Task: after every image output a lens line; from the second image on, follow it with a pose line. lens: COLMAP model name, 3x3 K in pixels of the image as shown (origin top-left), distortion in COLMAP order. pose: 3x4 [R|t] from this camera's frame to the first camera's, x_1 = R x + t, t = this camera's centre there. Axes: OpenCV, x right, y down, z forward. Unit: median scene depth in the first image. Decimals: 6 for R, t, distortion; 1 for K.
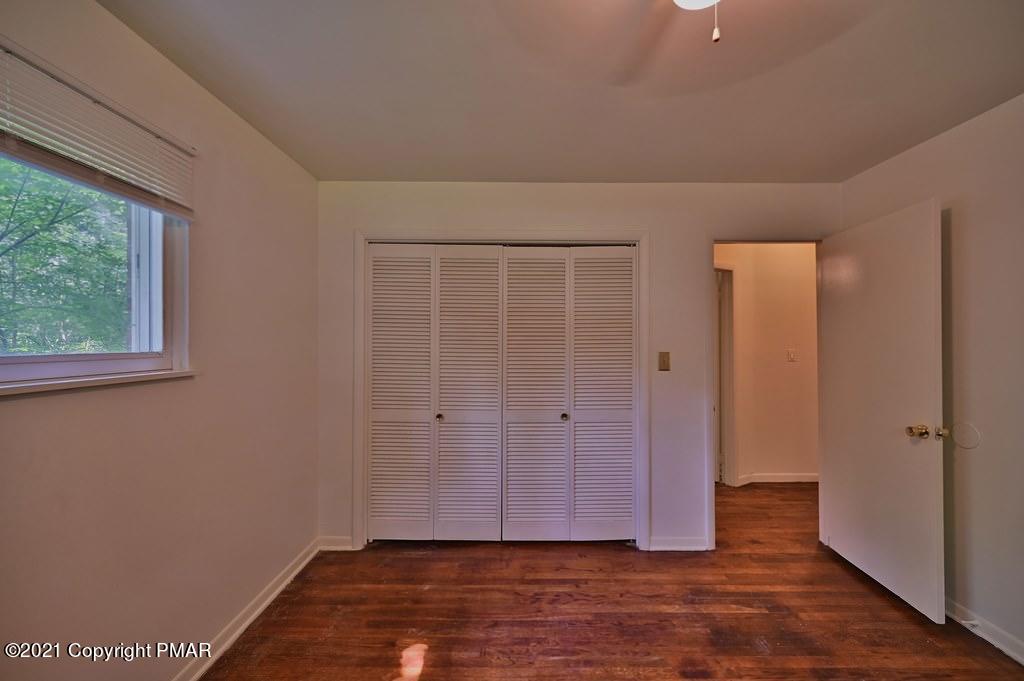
lens RADIAL K [[403.2, 0, 515.2], [0, 403.2, 344.8], [0, 0, 1]] dist [-0.000727, 0.000258]
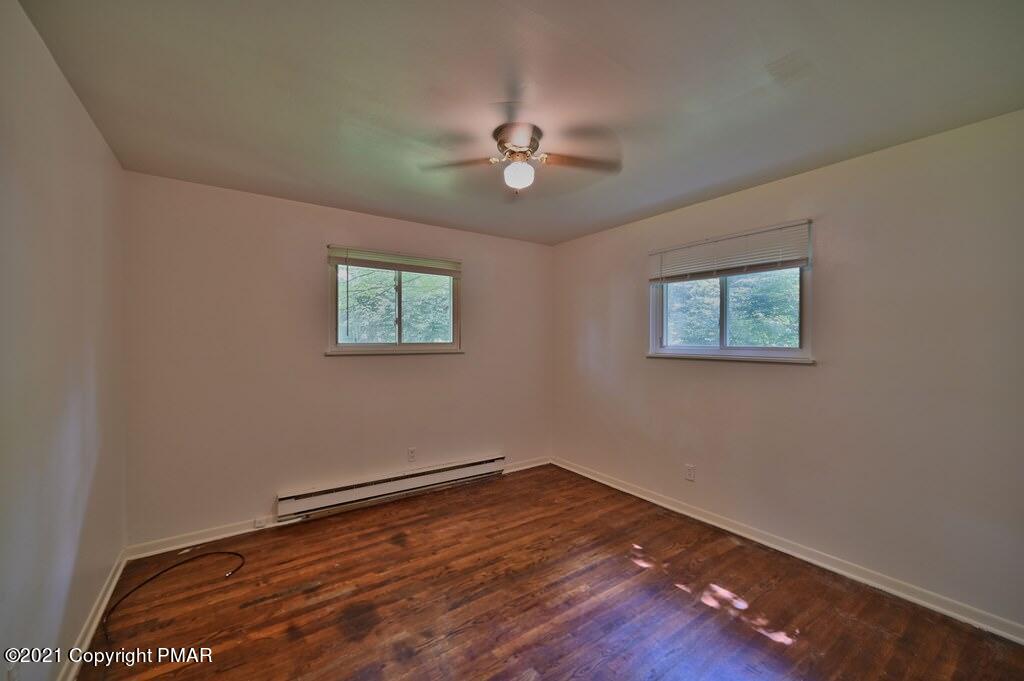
lens RADIAL K [[403.2, 0, 509.9], [0, 403.2, 339.1], [0, 0, 1]] dist [-0.000727, 0.000258]
pose [[-0.825682, -0.005994, -0.564103, 1.038612], [-0.010296, 0.999937, 0.004444, -0.010329], [0.564041, 0.009478, -0.825692, 1.631994]]
